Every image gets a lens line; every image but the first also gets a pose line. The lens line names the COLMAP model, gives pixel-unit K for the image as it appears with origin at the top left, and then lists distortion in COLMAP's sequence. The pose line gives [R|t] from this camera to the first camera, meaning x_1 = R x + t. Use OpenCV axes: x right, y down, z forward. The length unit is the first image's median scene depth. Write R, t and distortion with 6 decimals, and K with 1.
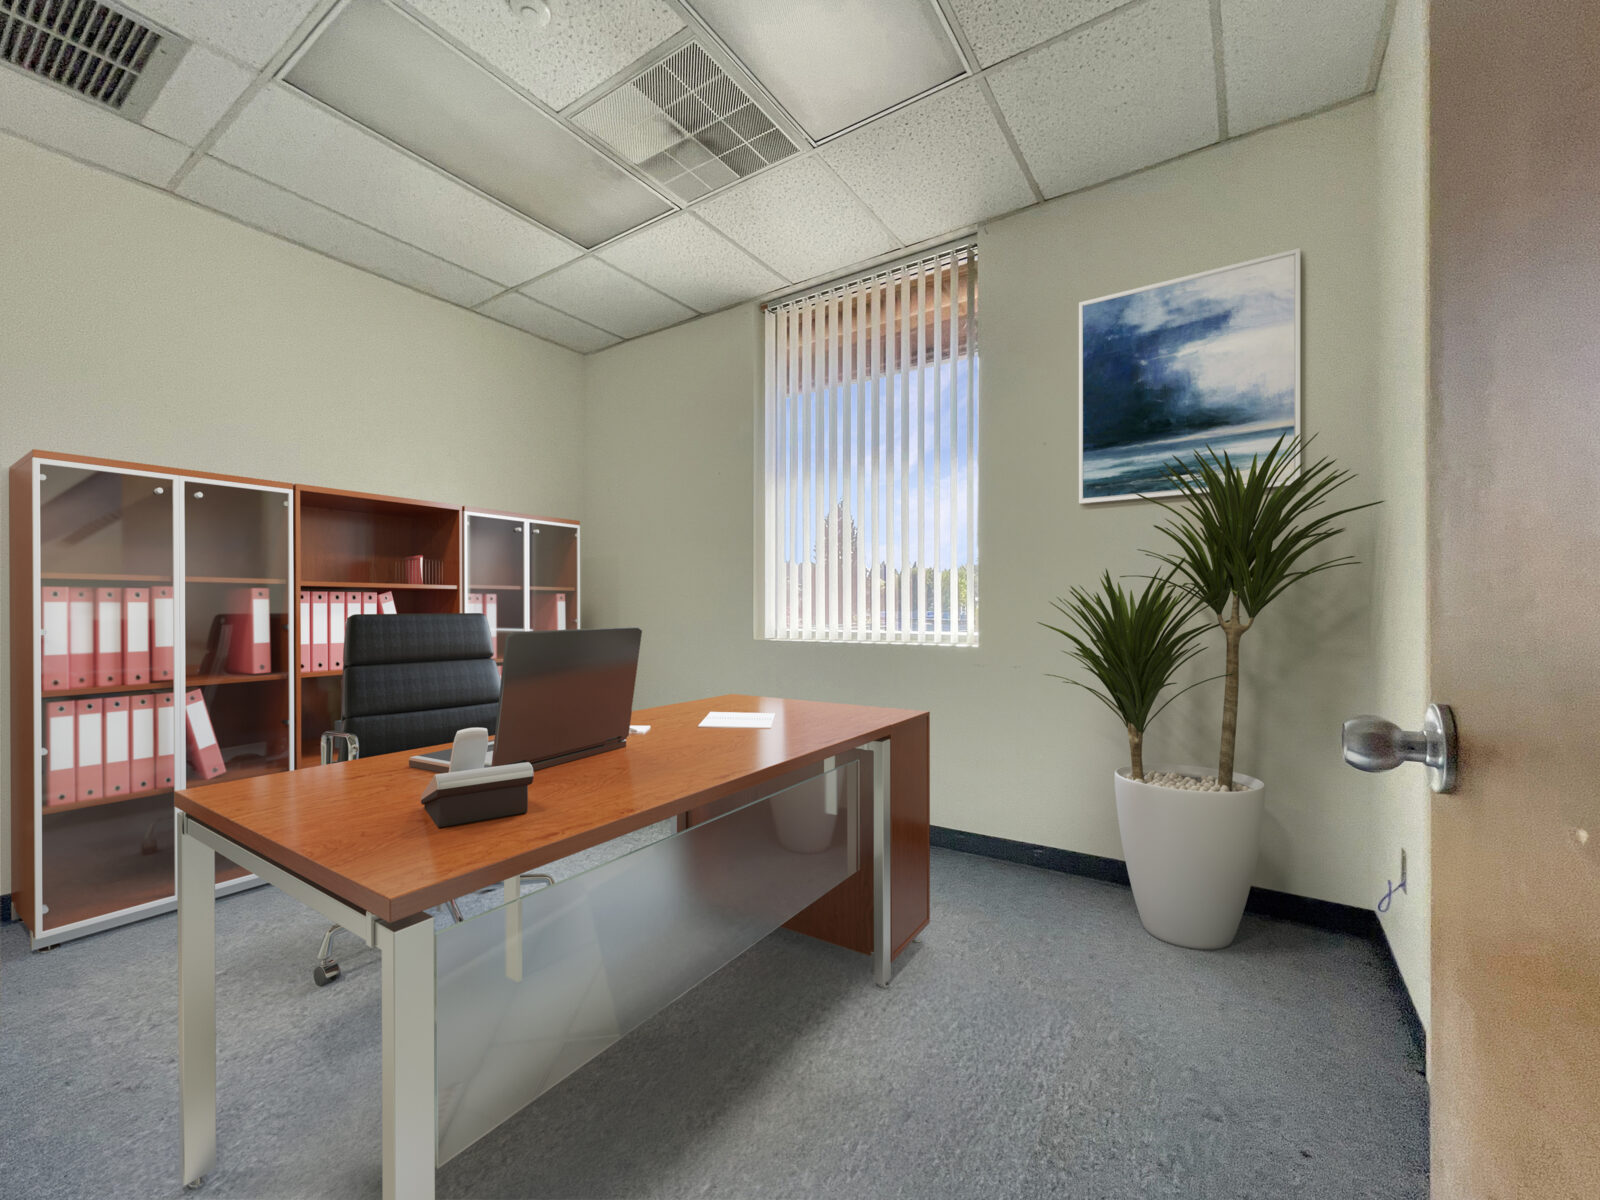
lens RADIAL K [[654.0, 0, 800.0], [0, 654.0, 600.0], [0, 0, 1]] dist [0.020545, -0.000078]
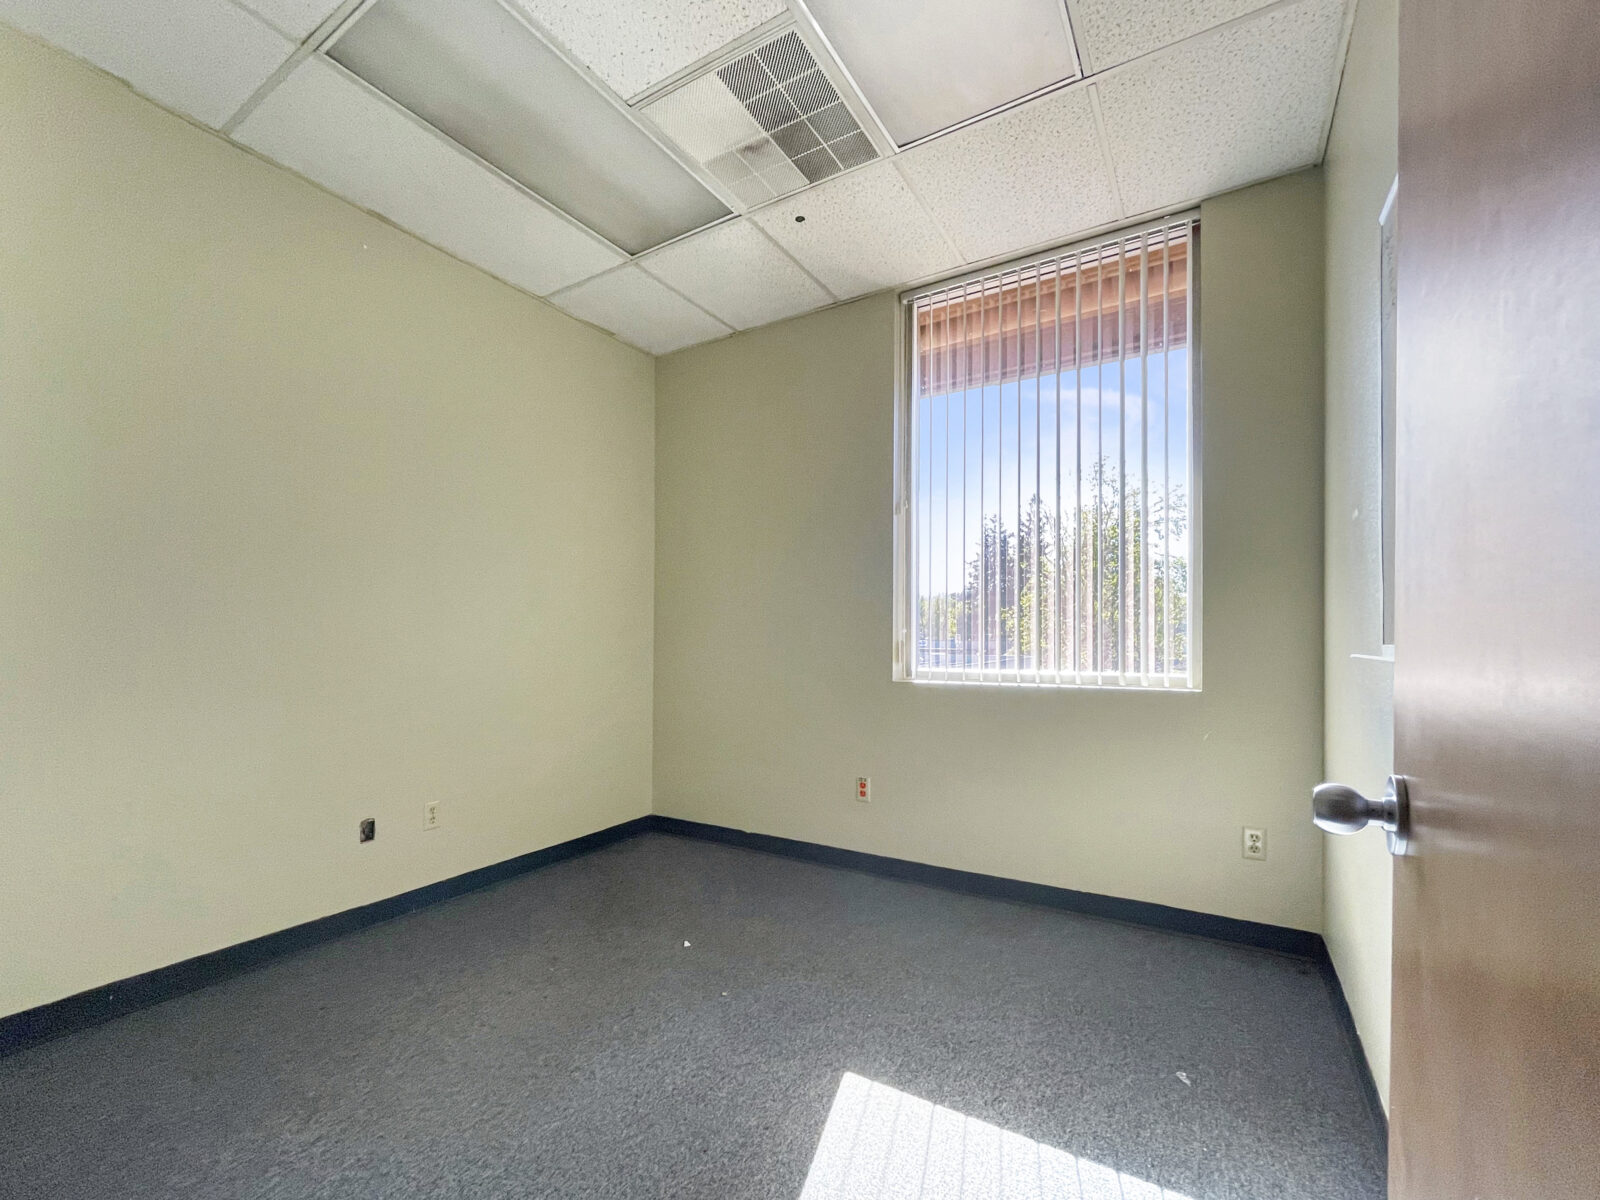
lens RADIAL K [[661.9, 0, 803.0], [0, 661.9, 586.1], [0, 0, 1]] dist [0.001004, 0.000250]
pose [[0.997357, -0.008454, 0.072169, -0.197182], [0.014030, 0.996923, -0.077117, -0.002123], [-0.071295, 0.077926, 0.994407, 0.132221]]
